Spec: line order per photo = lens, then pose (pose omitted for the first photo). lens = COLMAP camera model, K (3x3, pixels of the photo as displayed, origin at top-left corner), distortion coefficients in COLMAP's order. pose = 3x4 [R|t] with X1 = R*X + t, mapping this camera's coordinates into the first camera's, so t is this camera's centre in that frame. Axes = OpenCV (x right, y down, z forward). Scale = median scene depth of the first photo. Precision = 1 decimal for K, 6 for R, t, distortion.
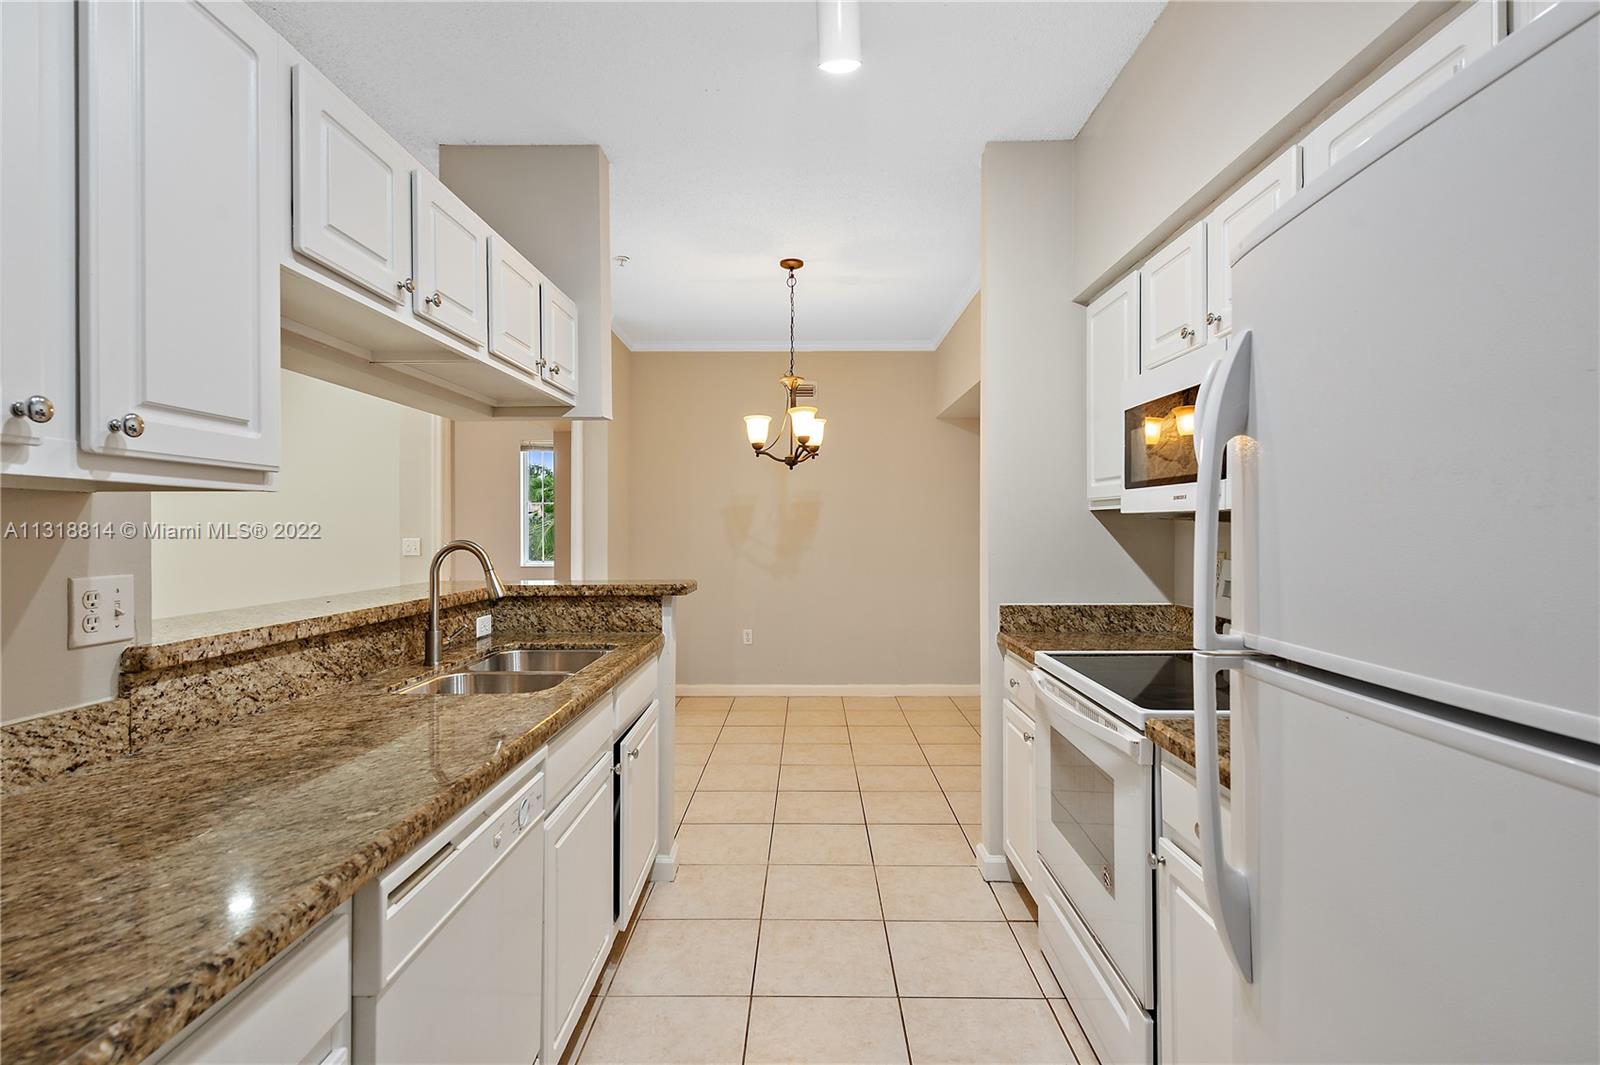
lens RADIAL K [[755.3, 0, 801.7], [0, 755.3, 528.6], [0, 0, 1]] dist [0.019204, -0.009597]
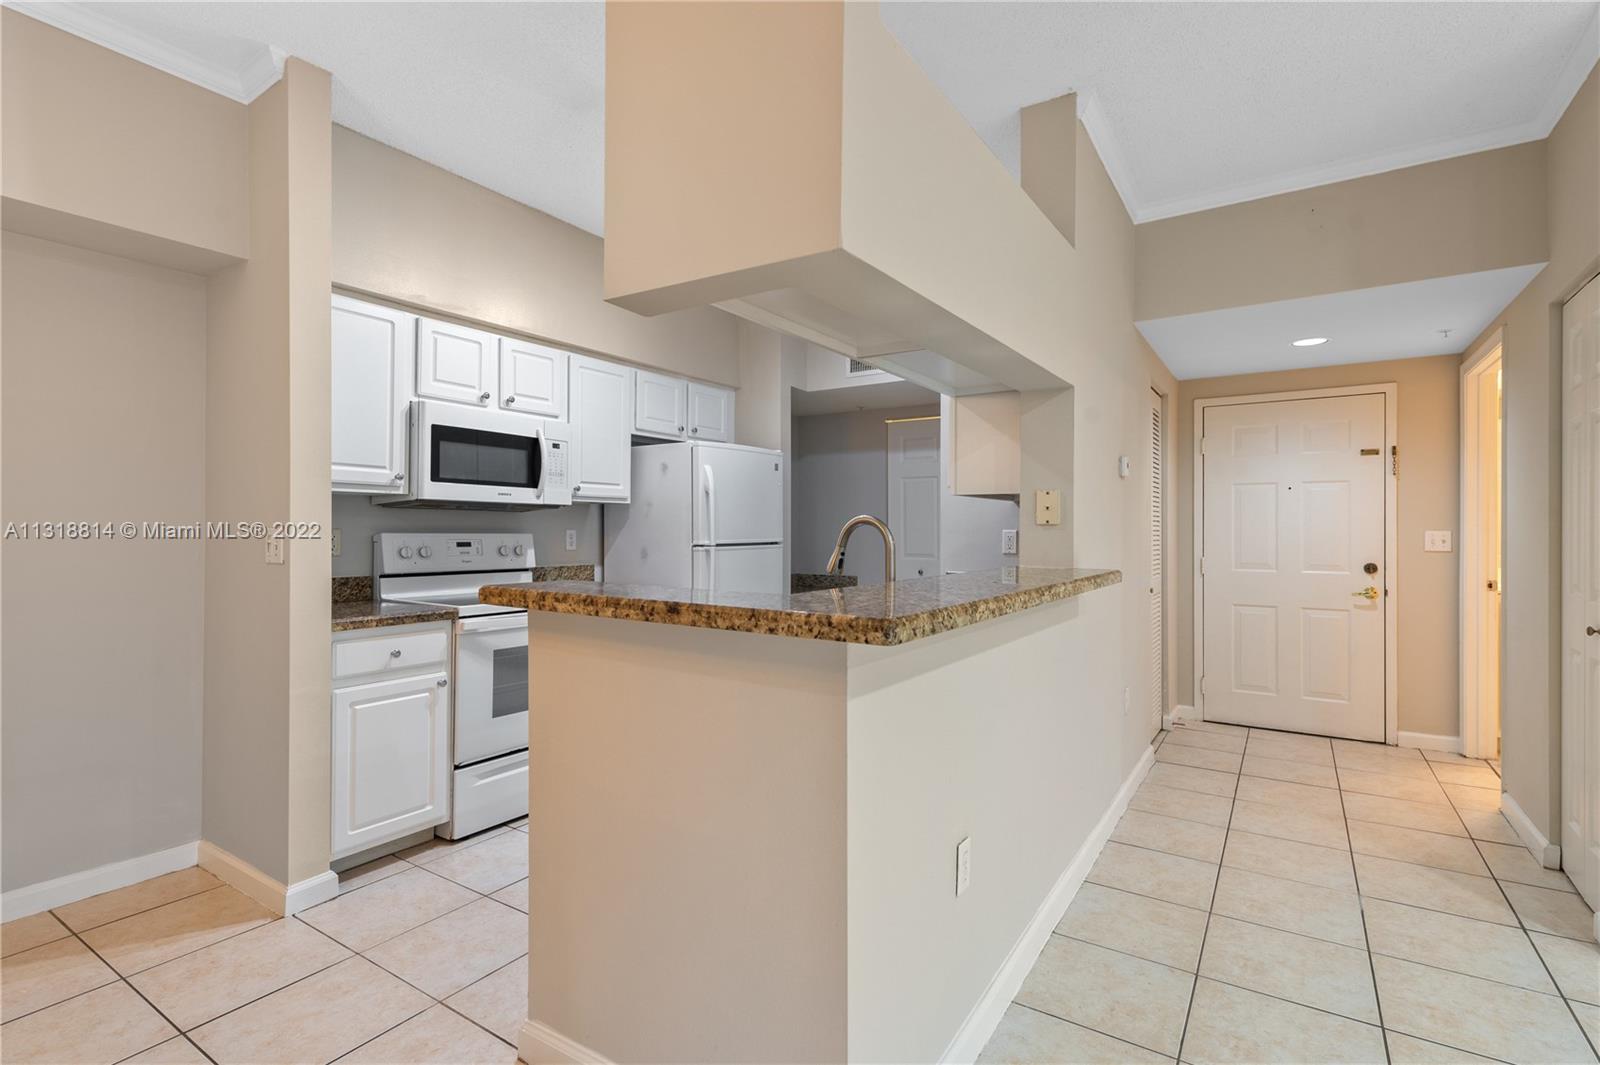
lens RADIAL K [[754.5, 0, 802.3], [0, 754.5, 526.1], [0, 0, 1]] dist [0.018536, -0.008378]
pose [[-0.843884, 0.000115, 0.536526, -0.716993], [-0.002051, 0.999992, -0.003440, 0.025959], [-0.536522, -0.004003, -0.843877, 1.479826]]
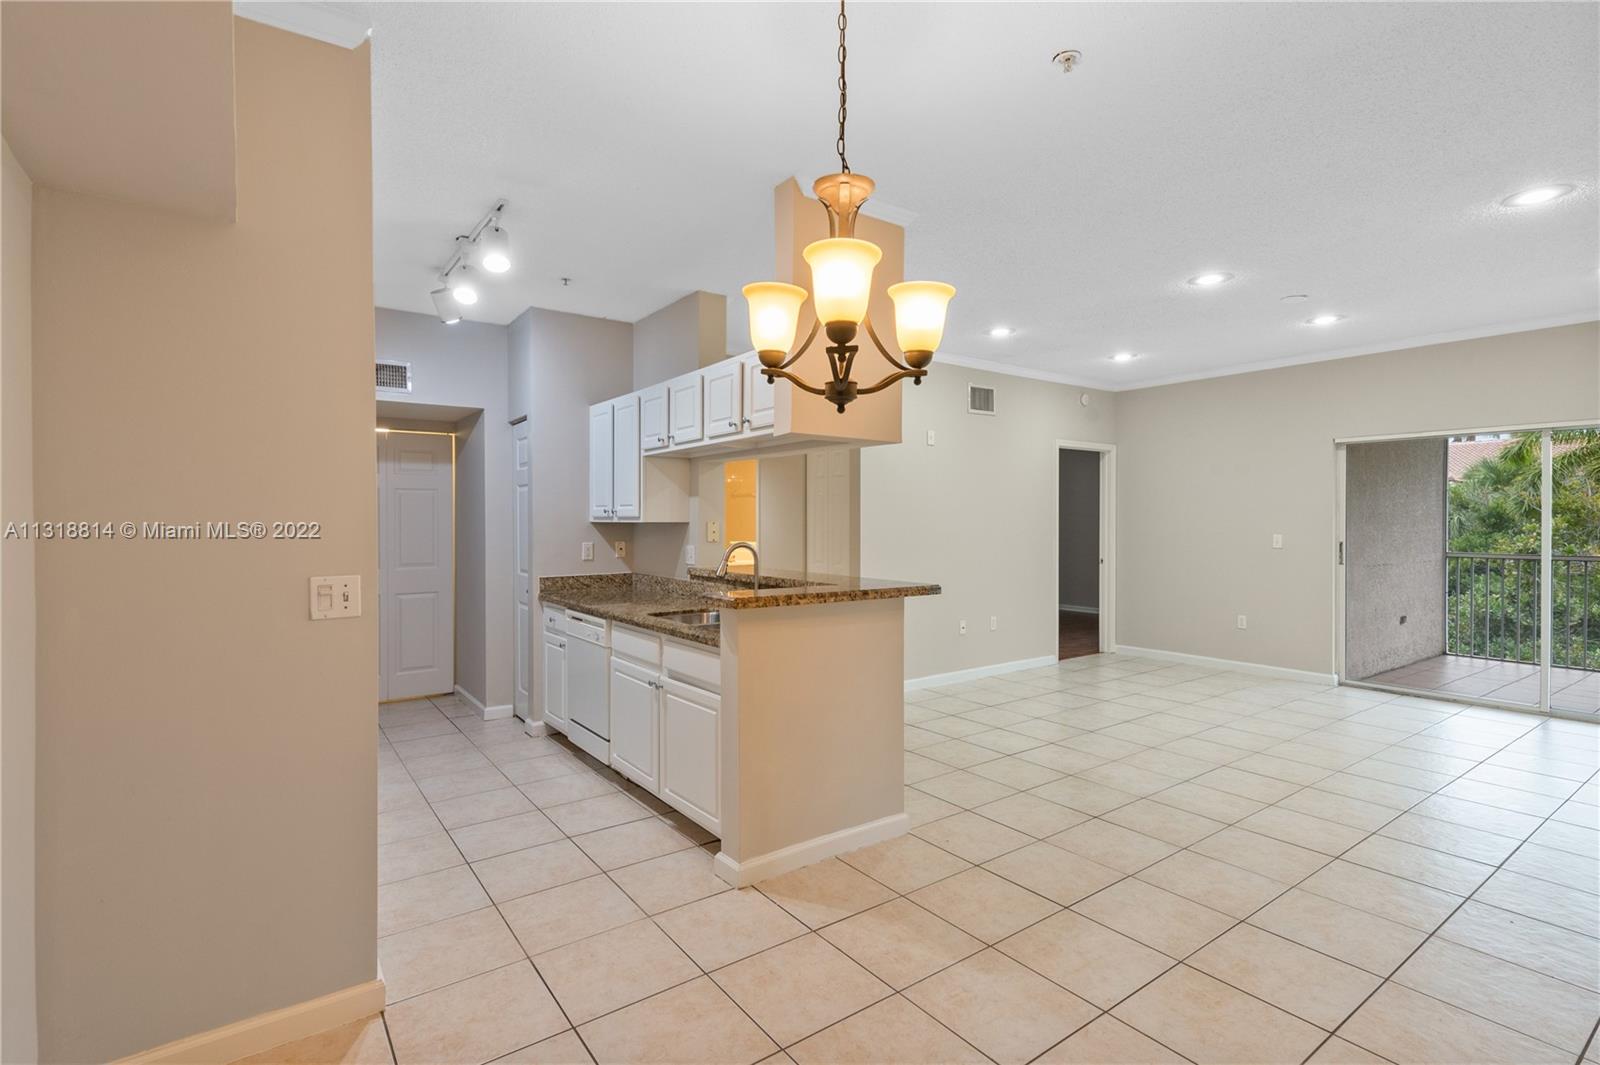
lens RADIAL K [[755.3, 0, 801.7], [0, 755.3, 528.6], [0, 0, 1]] dist [0.019204, -0.009597]
pose [[-0.801095, 0.008180, -0.598481, 0.365699], [0.000743, 0.999919, 0.012672, -0.029190], [0.598537, 0.009706, -0.801037, 1.933034]]
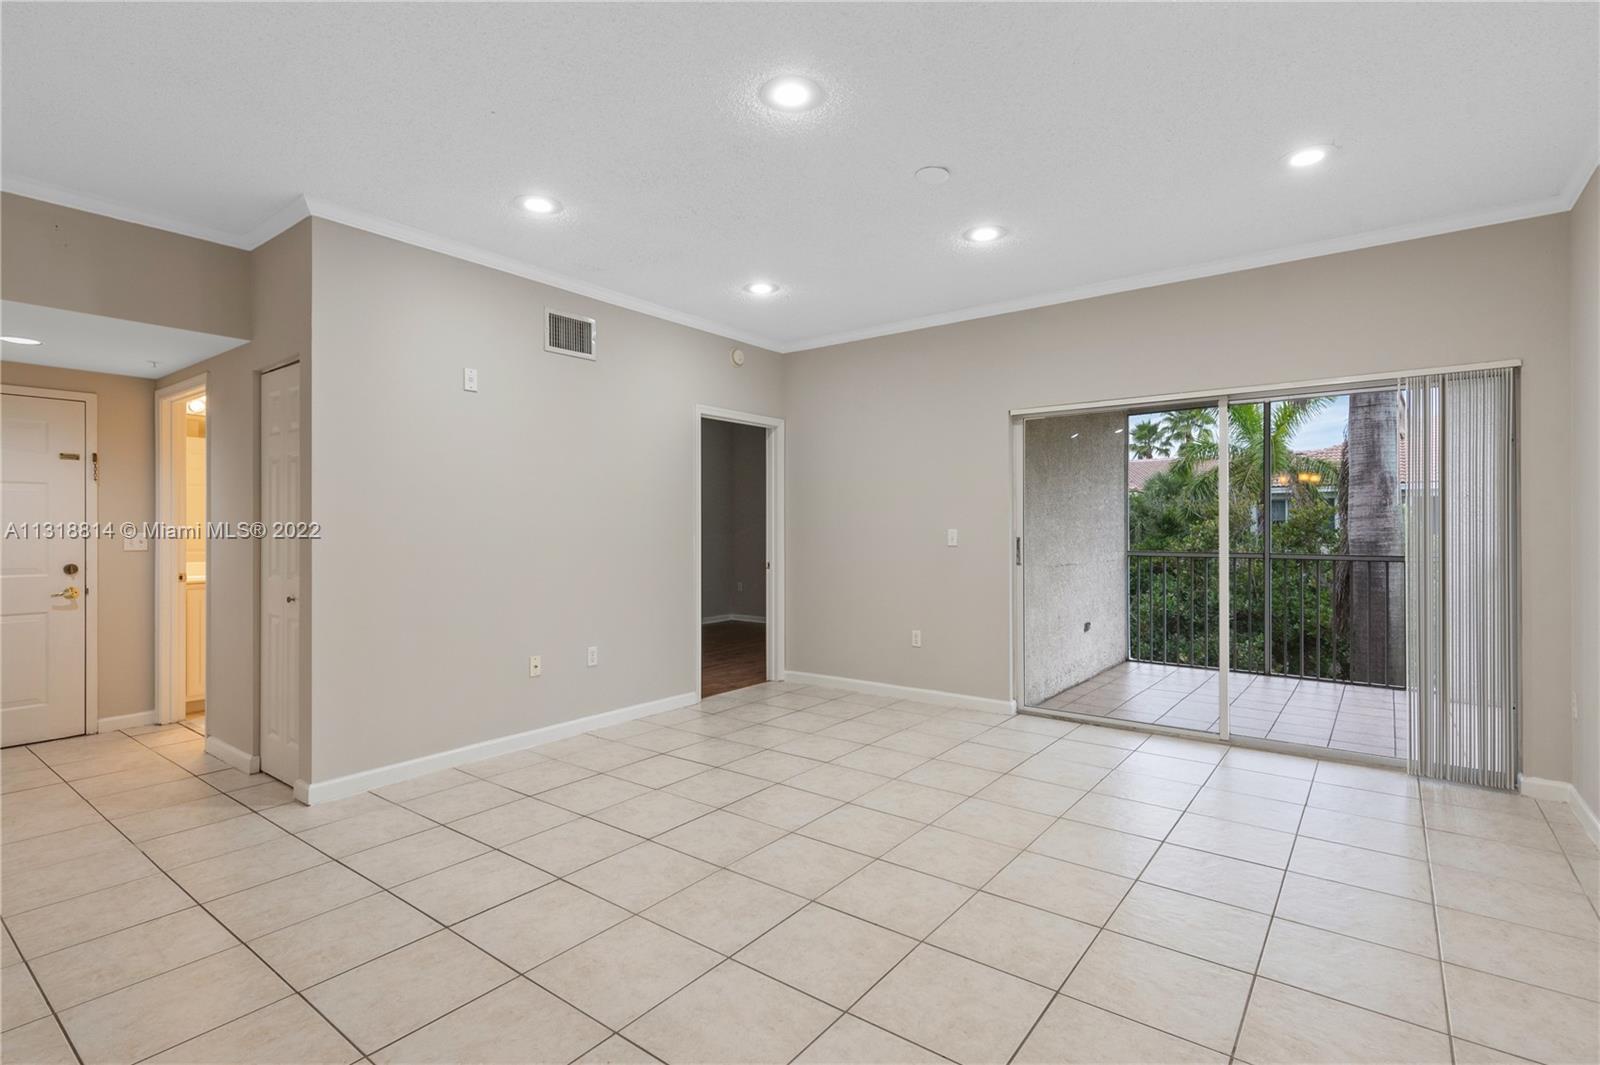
lens RADIAL K [[754.5, 0, 802.3], [0, 754.5, 526.1], [0, 0, 1]] dist [0.018536, -0.008378]
pose [[-0.596714, -0.001618, -0.802452, -0.485579], [0.000358, 0.999997, -0.002283, 0.017273], [0.802454, -0.001650, -0.596712, 1.755490]]
